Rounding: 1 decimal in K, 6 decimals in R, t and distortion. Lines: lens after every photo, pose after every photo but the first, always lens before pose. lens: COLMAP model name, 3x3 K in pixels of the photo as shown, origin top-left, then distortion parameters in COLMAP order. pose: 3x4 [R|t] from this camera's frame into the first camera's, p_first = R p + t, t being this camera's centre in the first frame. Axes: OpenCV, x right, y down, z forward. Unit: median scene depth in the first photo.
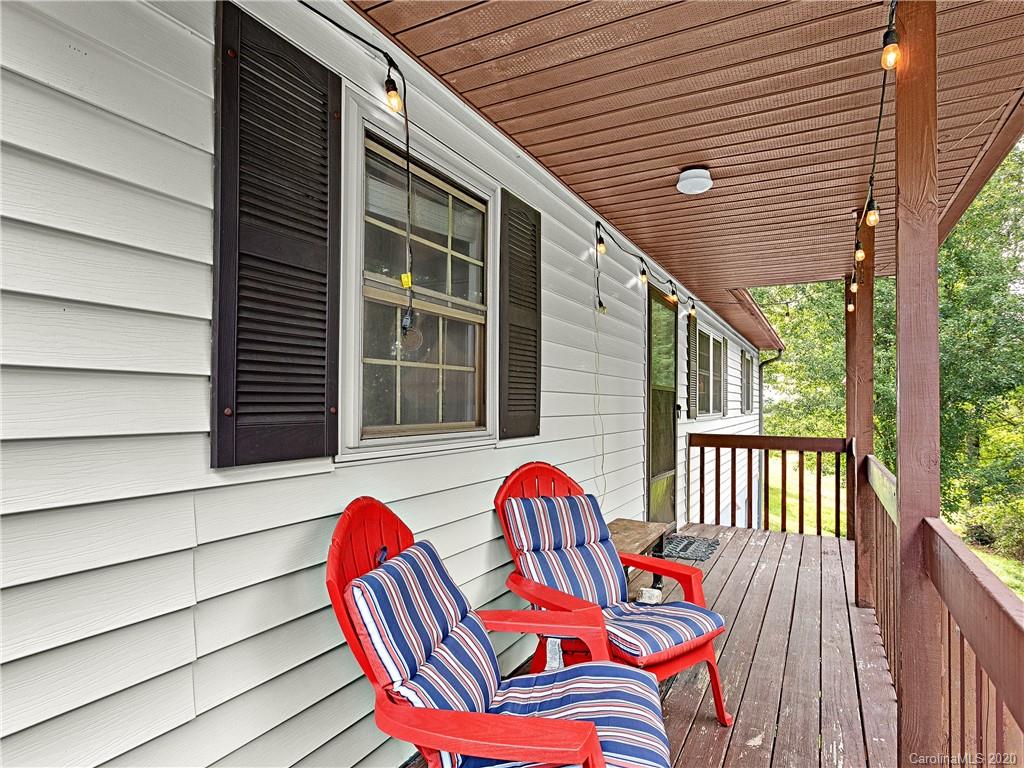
lens RADIAL K [[591.0, 0, 512.0], [0, 591.0, 384.0], [0, 0, 1]] dist [-0.003961, -0.000444]
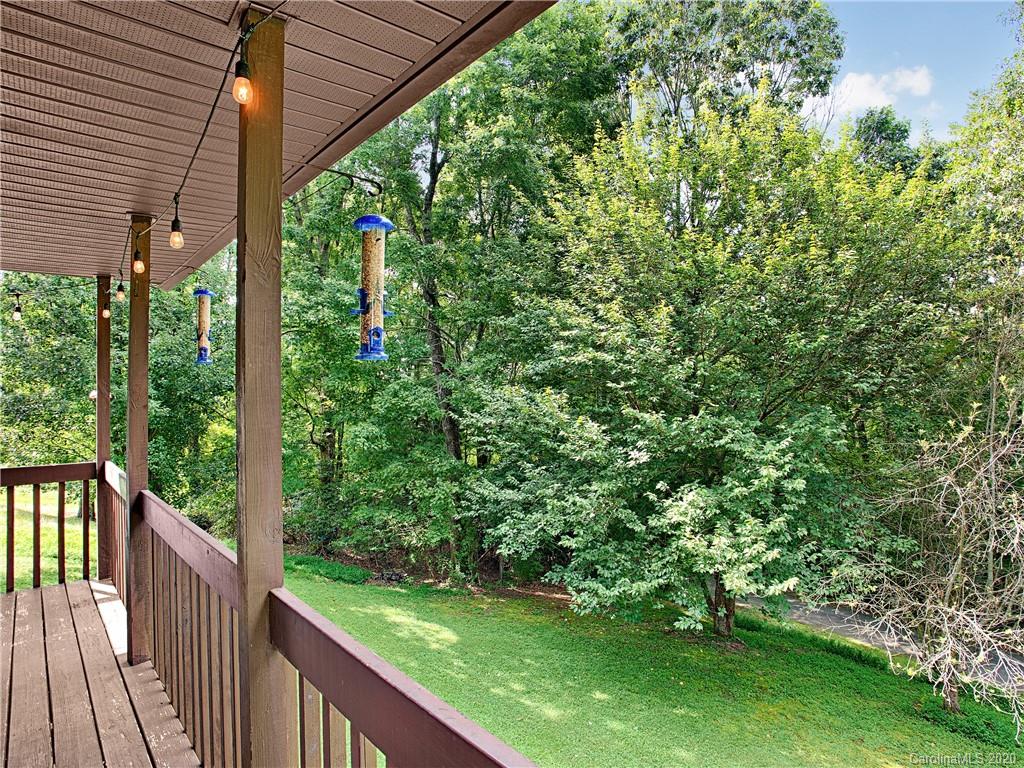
lens RADIAL K [[619.1, 0, 541.3], [0, 619.1, 385.4], [0, 0, 1]] dist [-0.073257, 0.045981]
pose [[0.369089, 0.006864, 0.929369, -0.028533], [-0.018039, 0.999837, -0.000220, -0.055380], [-0.929219, -0.016684, 0.369152, 0.112363]]
